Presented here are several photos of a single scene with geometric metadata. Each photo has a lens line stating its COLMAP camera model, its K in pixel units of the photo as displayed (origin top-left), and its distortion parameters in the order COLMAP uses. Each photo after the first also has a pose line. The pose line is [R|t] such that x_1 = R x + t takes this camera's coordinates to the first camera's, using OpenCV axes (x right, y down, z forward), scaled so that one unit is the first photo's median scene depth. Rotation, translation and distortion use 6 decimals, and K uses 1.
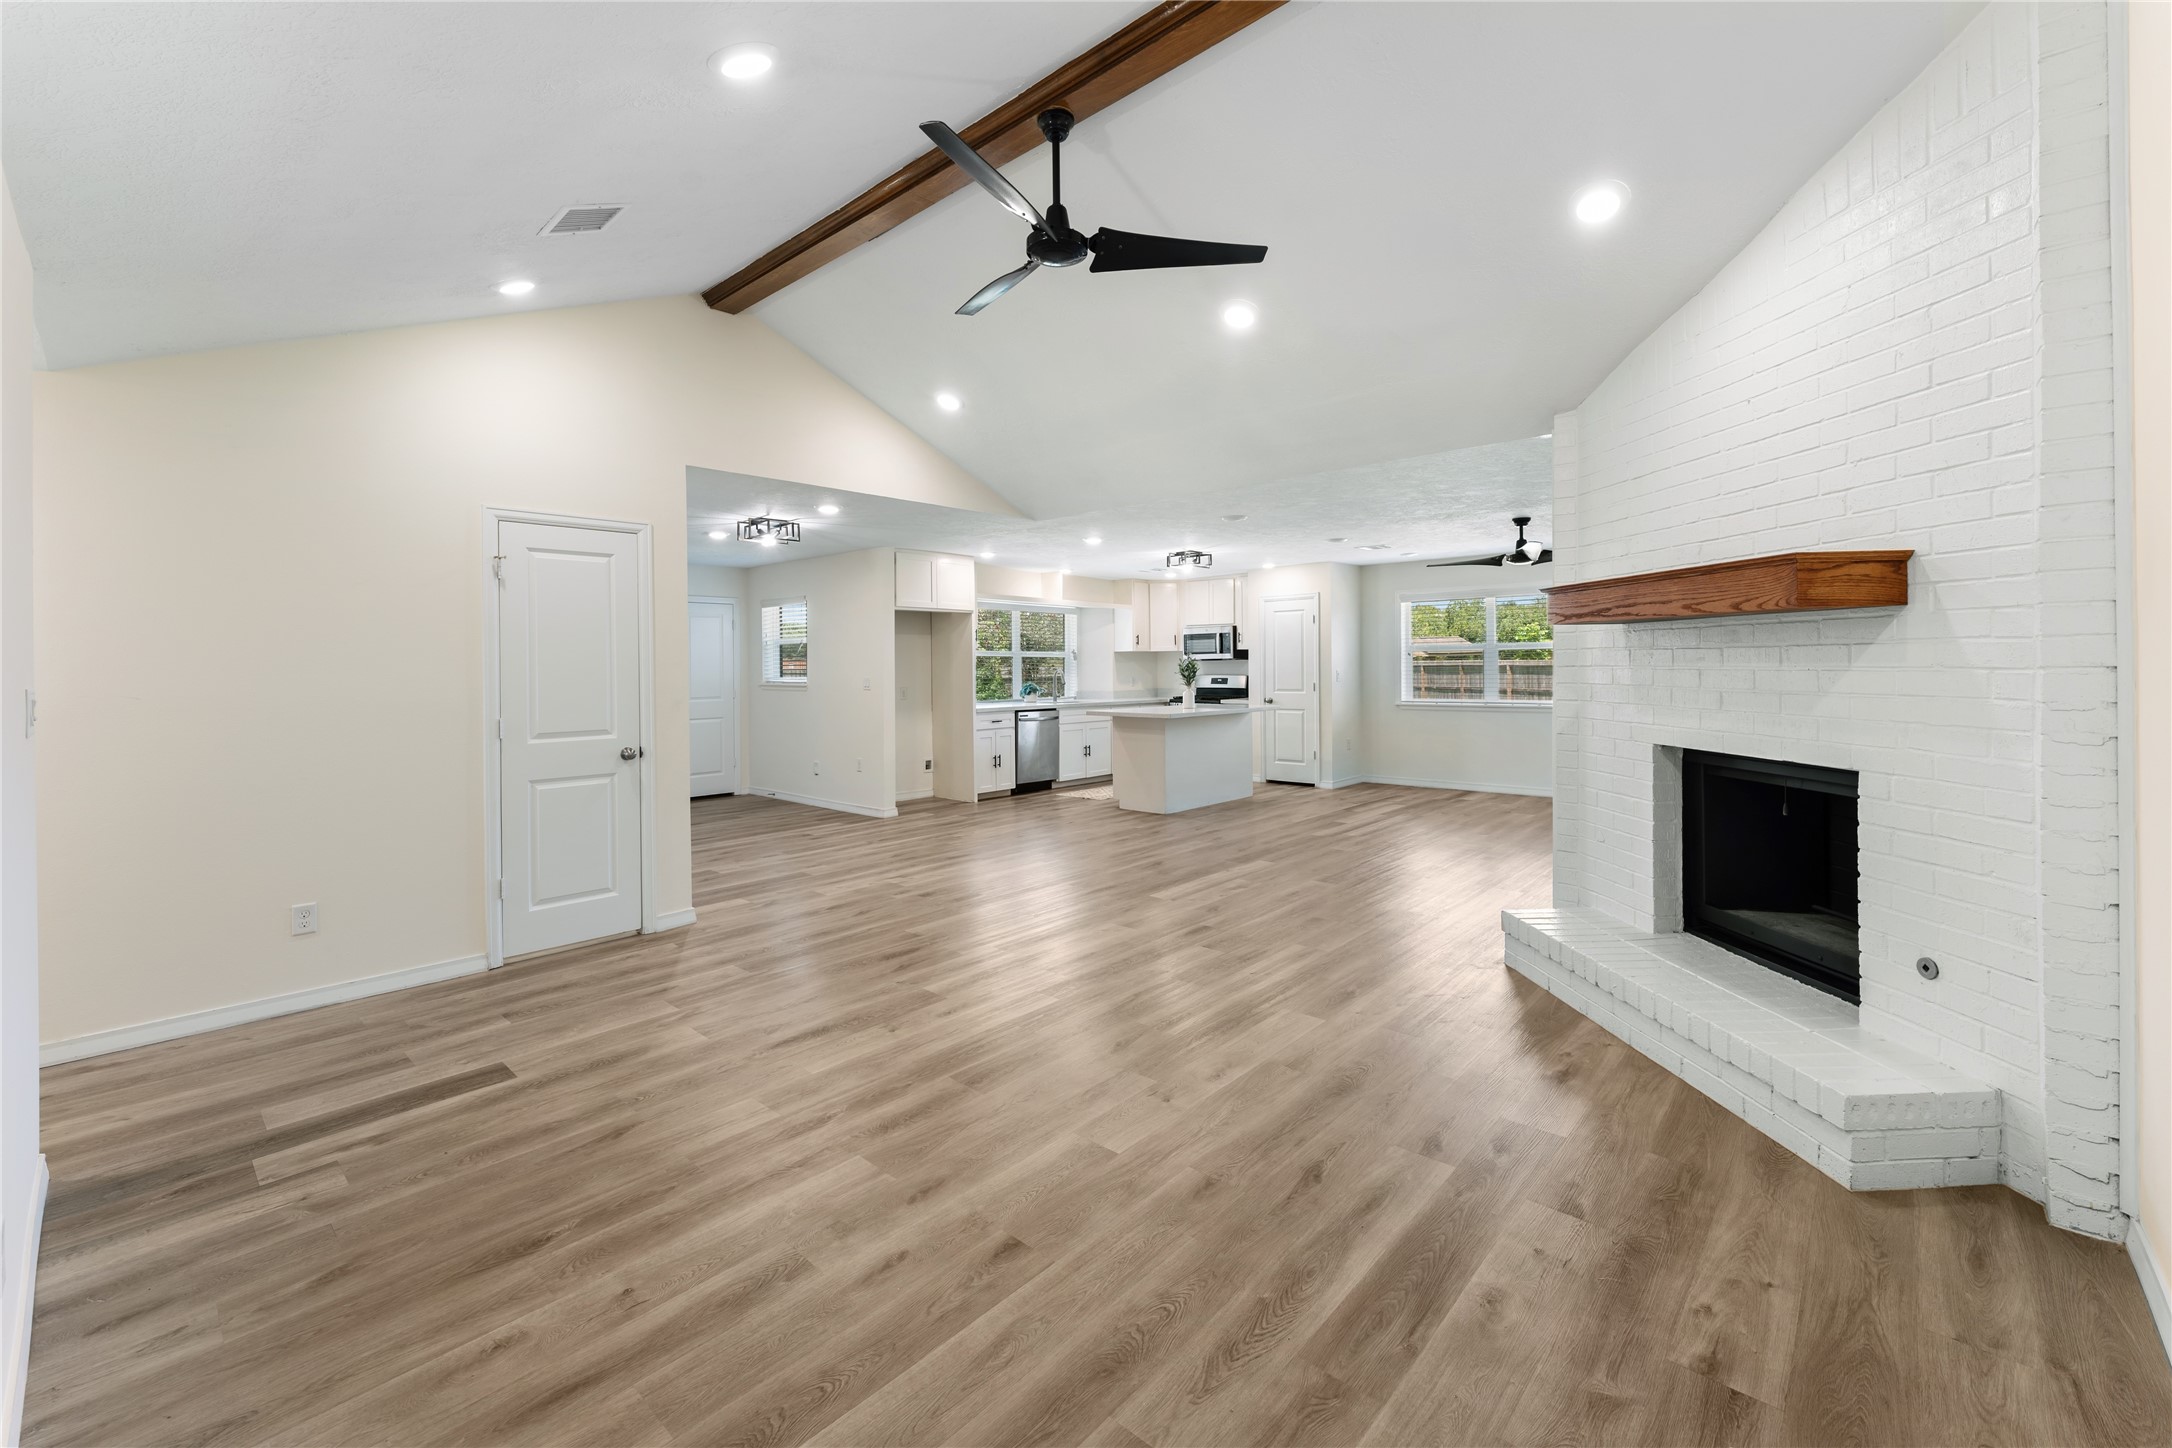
lens RADIAL K [[890.9, 0, 1081.7], [0, 890.9, 666.7], [0, 0, 1]] dist [0.000676, -0.000492]
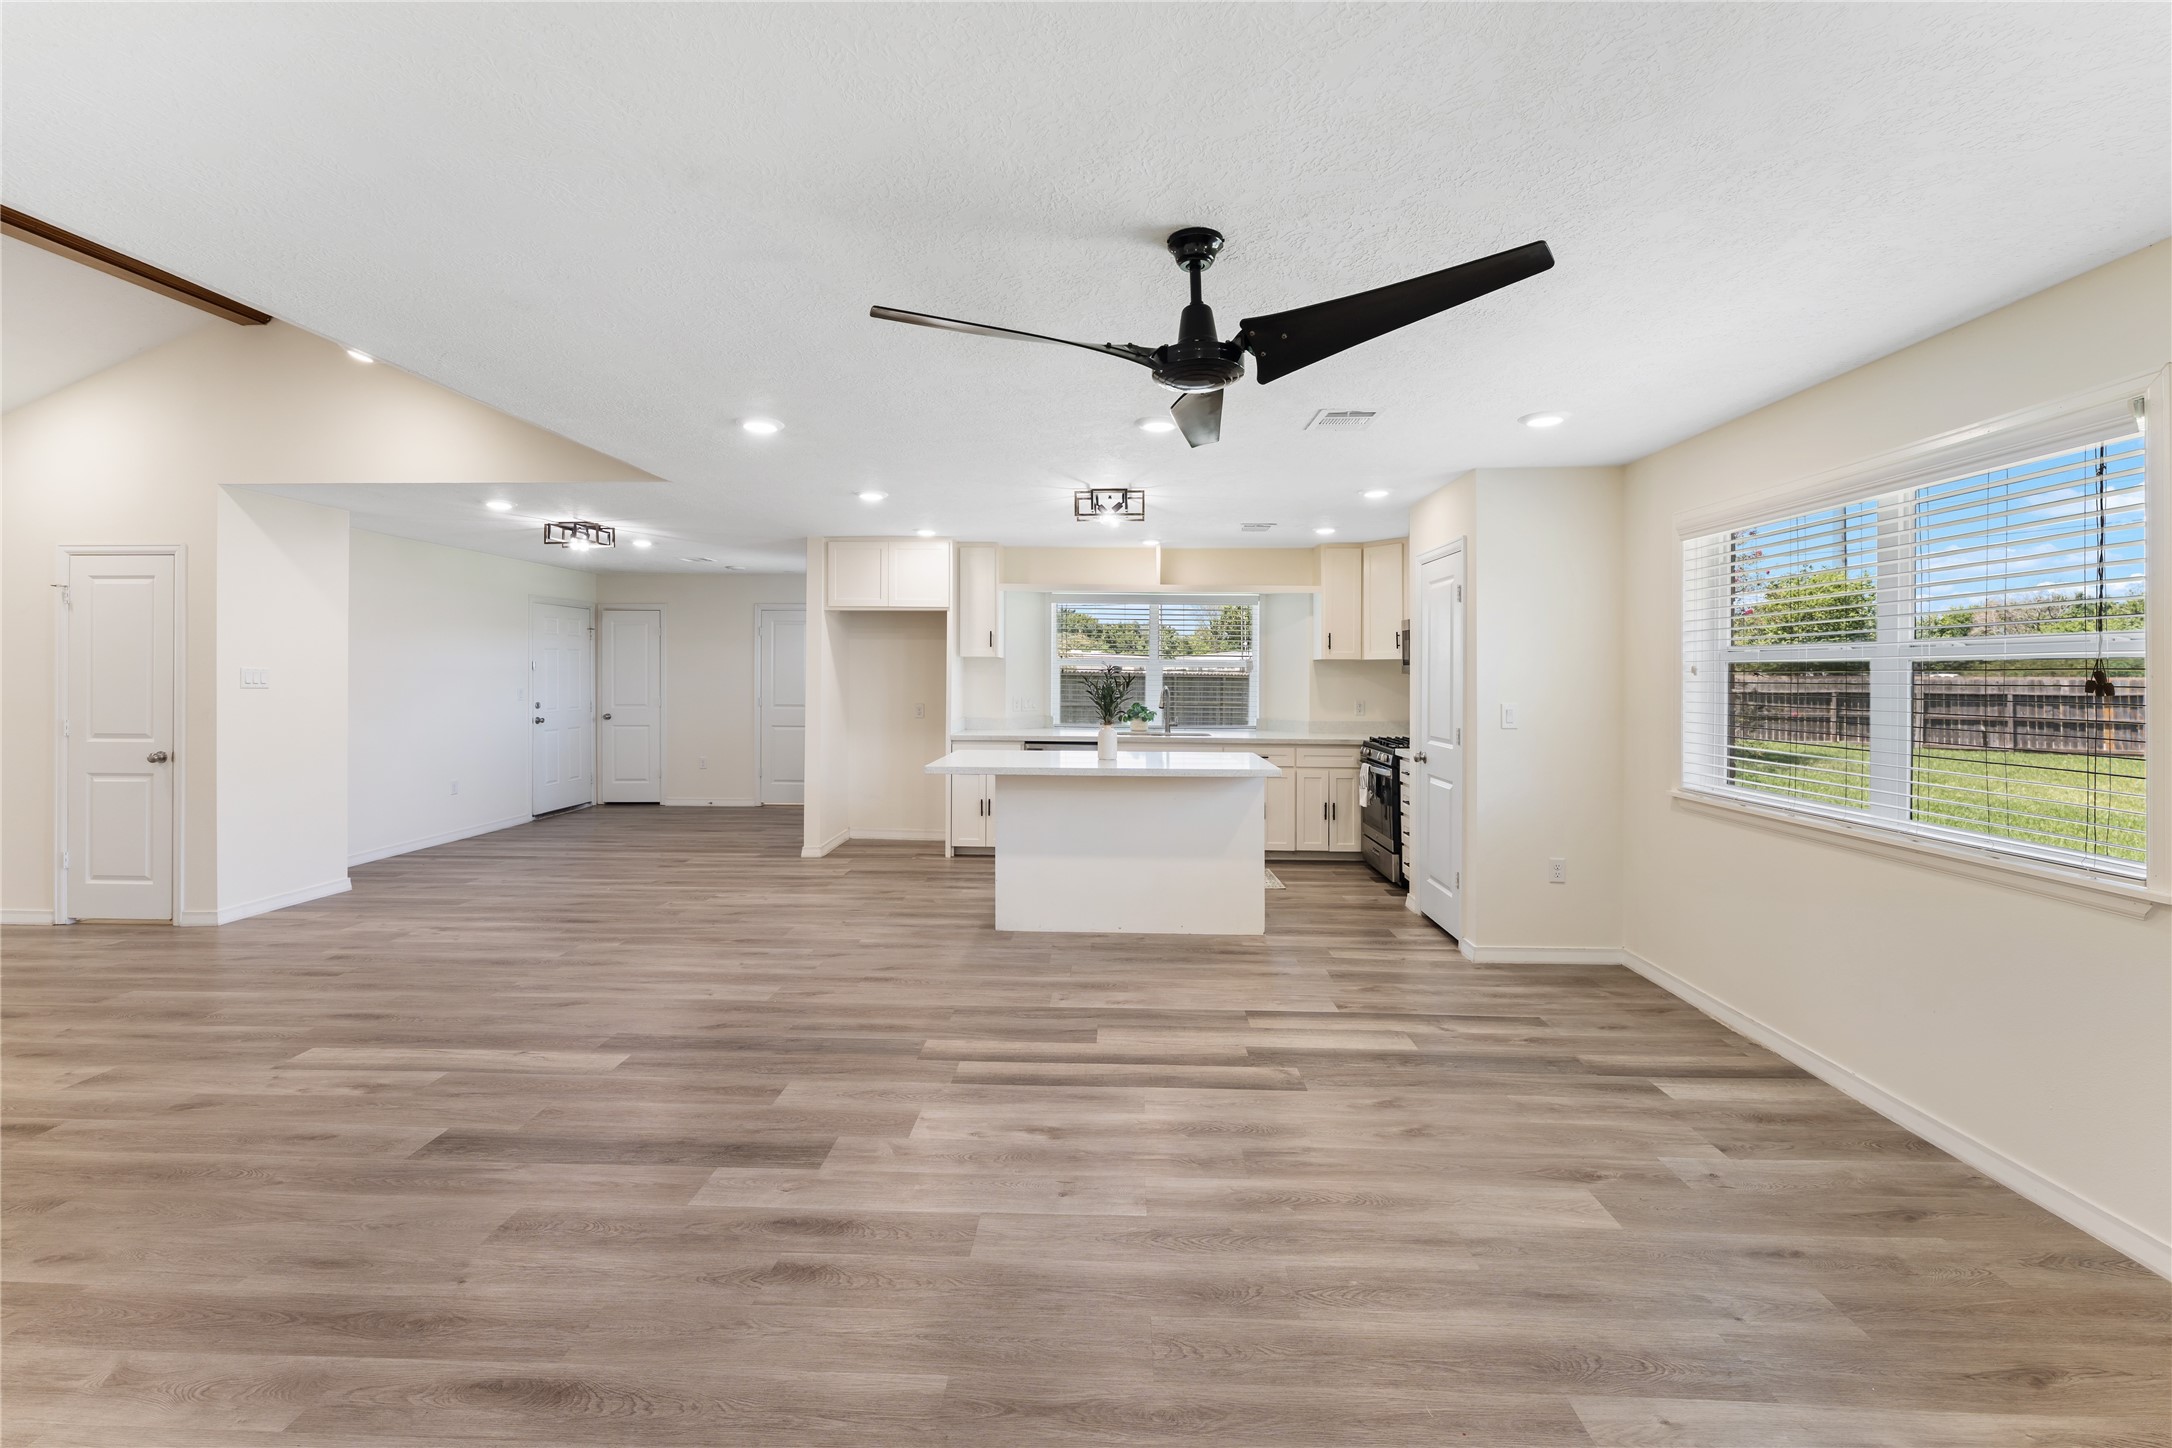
lens RADIAL K [[890.6, 0, 1083.1], [0, 890.6, 670.9], [0, 0, 1]] dist [-0.001628, -0.000280]
pose [[0.647662, 0.012568, -0.761824, 1.716409], [-0.011456, 0.999912, 0.006756, -0.046472], [0.761842, 0.004352, 0.647748, 1.883826]]
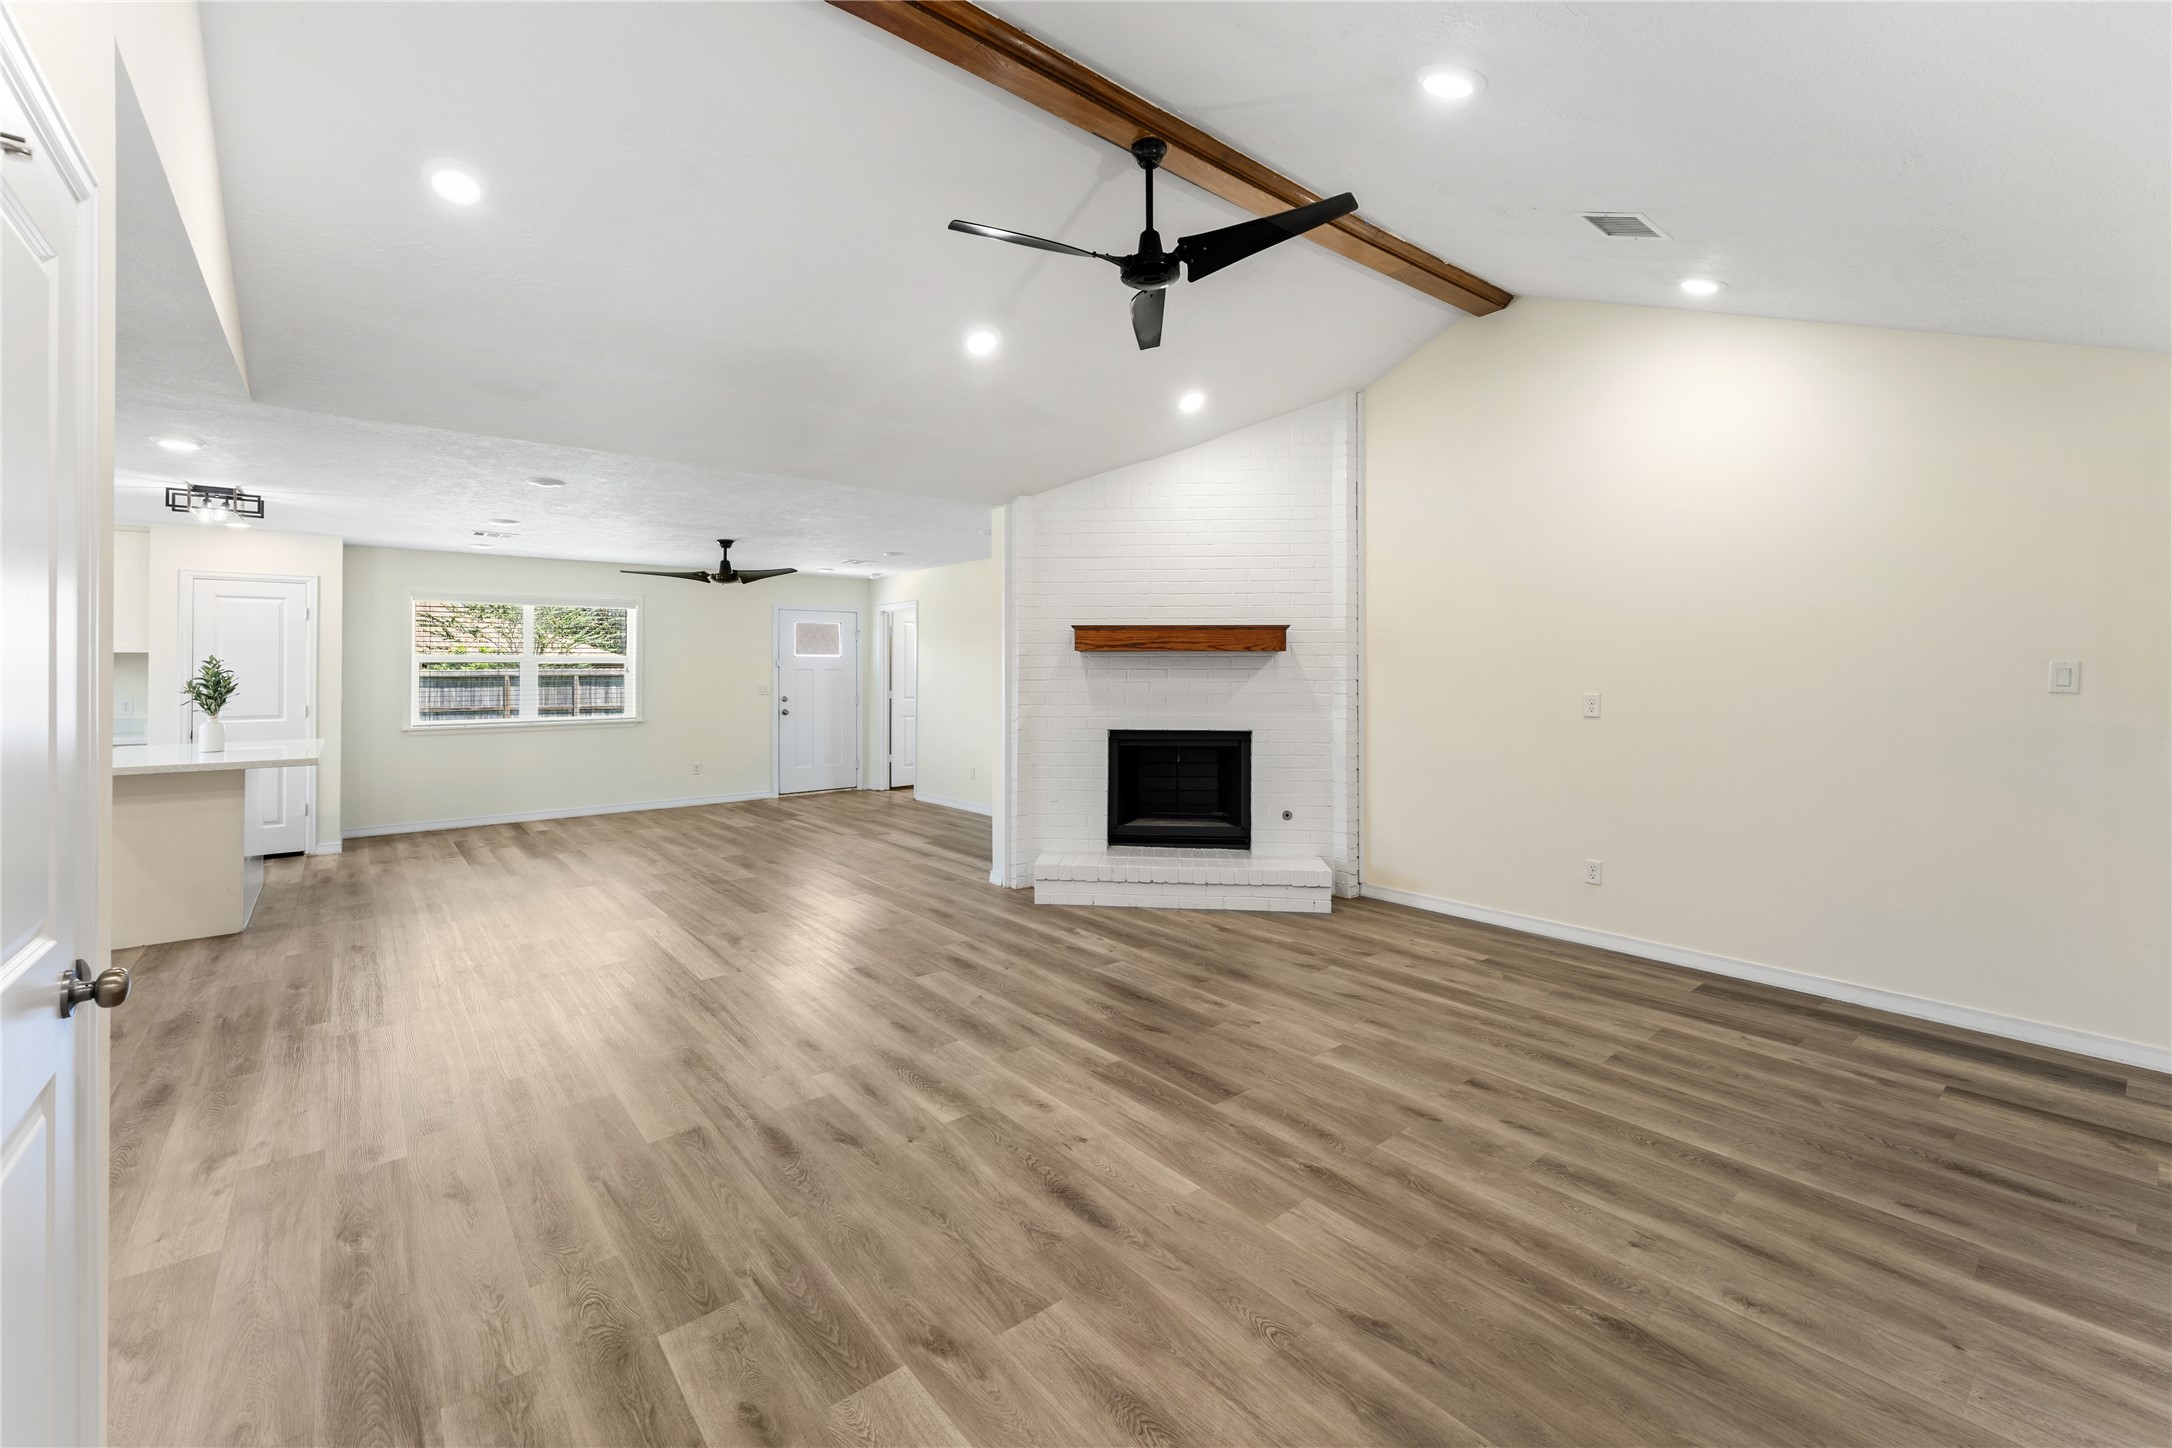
lens RADIAL K [[895.7, 0, 1084.7], [0, 895.7, 676.9], [0, 0, 1]] dist [0.000202, 0.000301]
pose [[0.141980, 0.005558, 0.989854, -1.193718], [0.000699, 0.999983, -0.005715, 0.005448], [-0.989869, 0.001503, 0.141974, 1.060582]]
